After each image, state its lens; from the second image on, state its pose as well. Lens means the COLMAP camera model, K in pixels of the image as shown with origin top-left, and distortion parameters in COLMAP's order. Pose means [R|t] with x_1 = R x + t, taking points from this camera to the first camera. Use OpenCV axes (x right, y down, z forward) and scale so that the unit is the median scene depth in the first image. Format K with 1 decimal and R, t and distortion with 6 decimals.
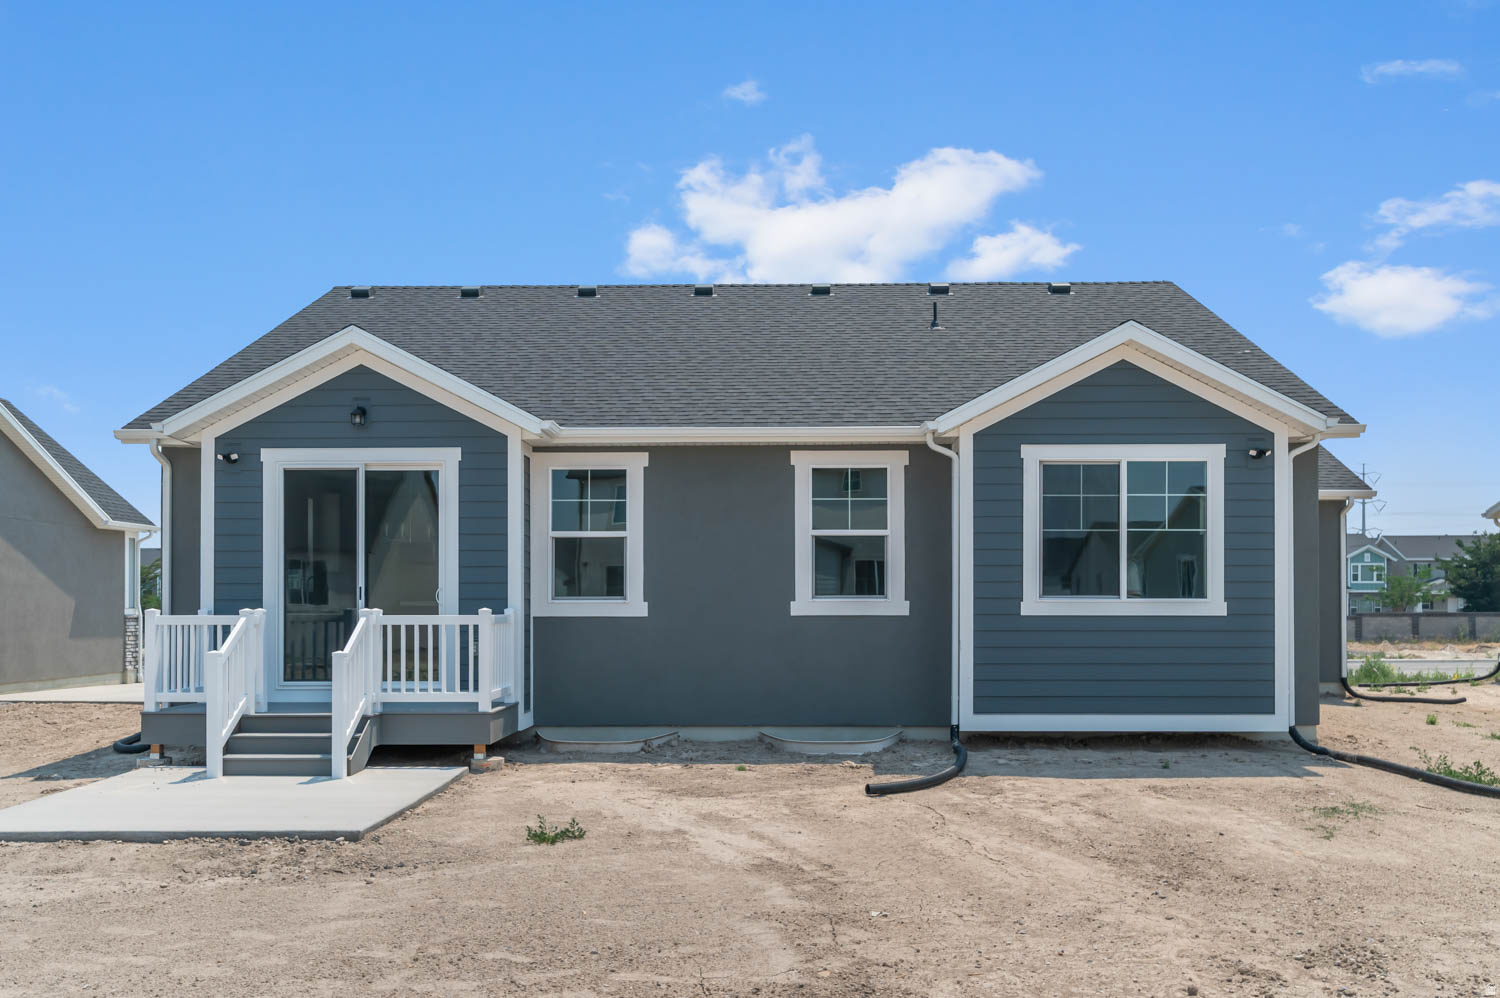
lens RADIAL K [[1221.4, 0, 758.1], [0, 1221.4, 499.1], [0, 0, 1]] dist [0.006109, -0.010046]
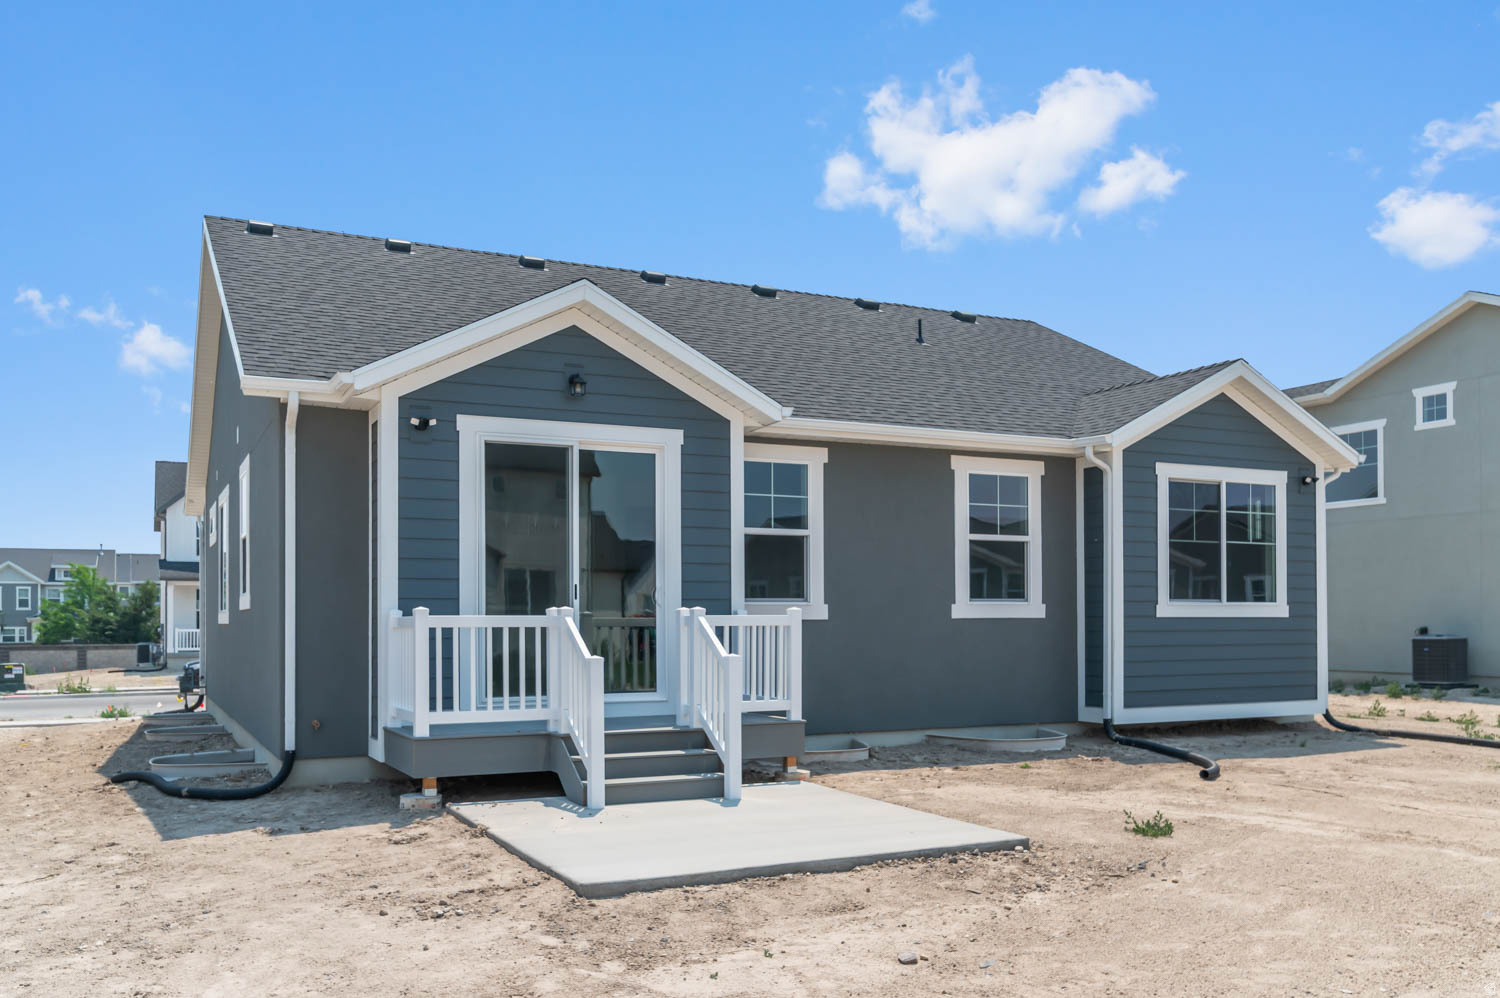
lens RADIAL K [[1257.7, 0, 745.9], [0, 1257.7, 511.6], [0, 0, 1]] dist [-0.001936, -0.000789]
pose [[0.887784, 0.038256, 0.458668, -0.632865], [-0.036443, 0.999254, -0.012807, 0.028051], [-0.458815, -0.005345, 0.888516, 0.162651]]
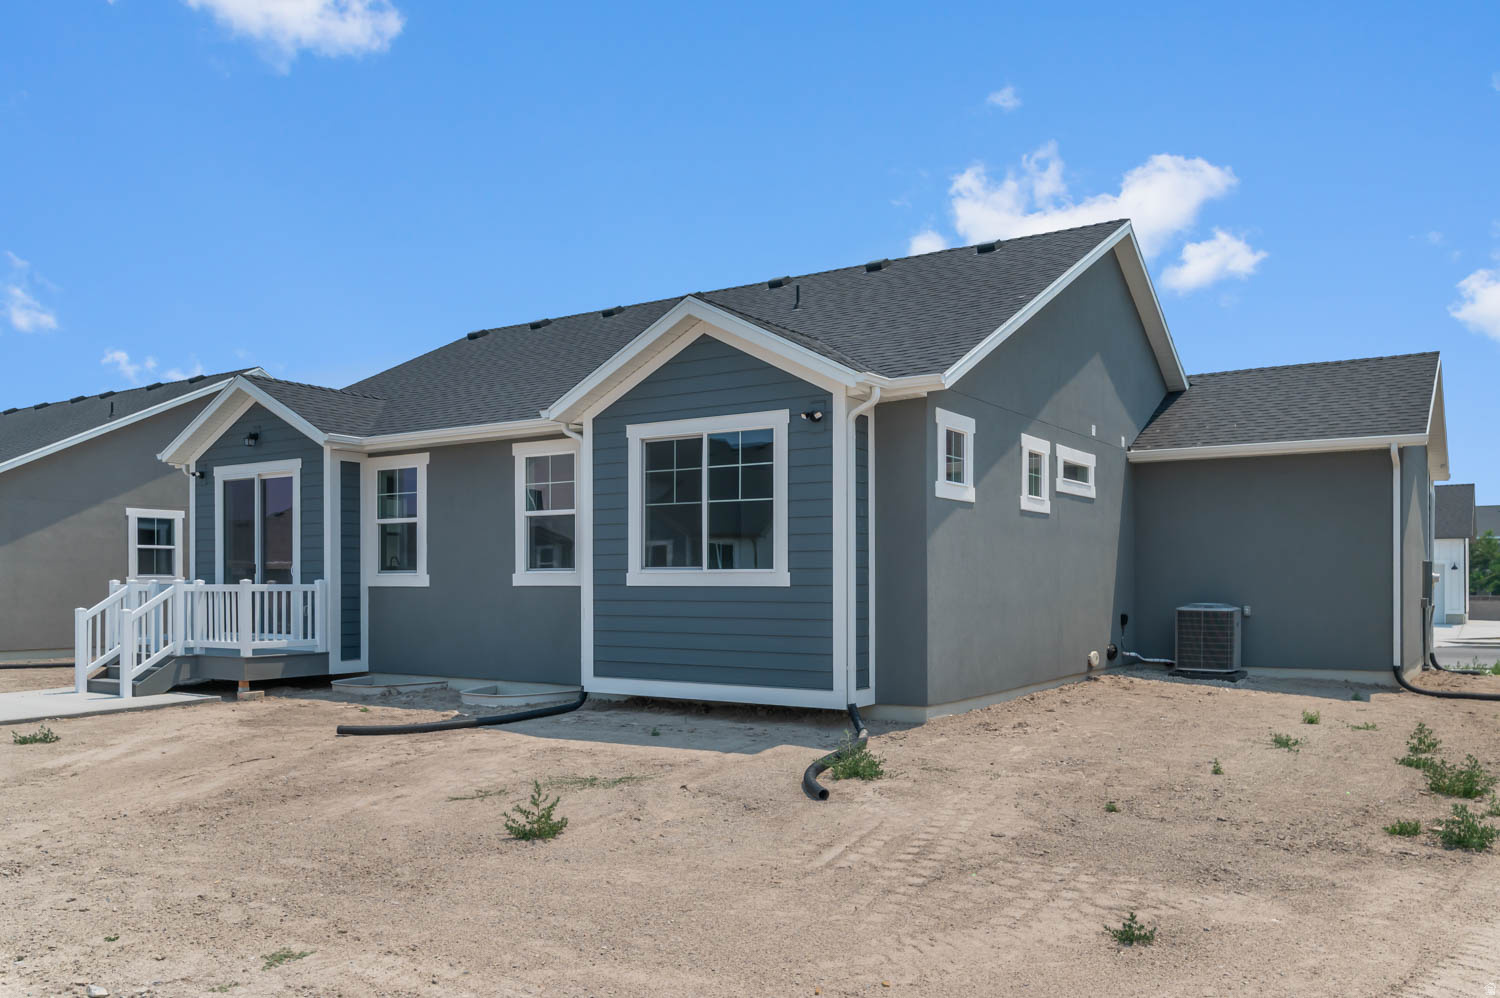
lens RADIAL K [[1133.3, 0, 744.1], [0, 1133.3, 491.6], [0, 0, 1]] dist [-0.004320, 0.009230]
pose [[0.845380, -0.042699, -0.532456, 0.824412], [0.048825, 0.998804, -0.002578, 0.020630], [0.531929, -0.023817, 0.846454, 0.221137]]
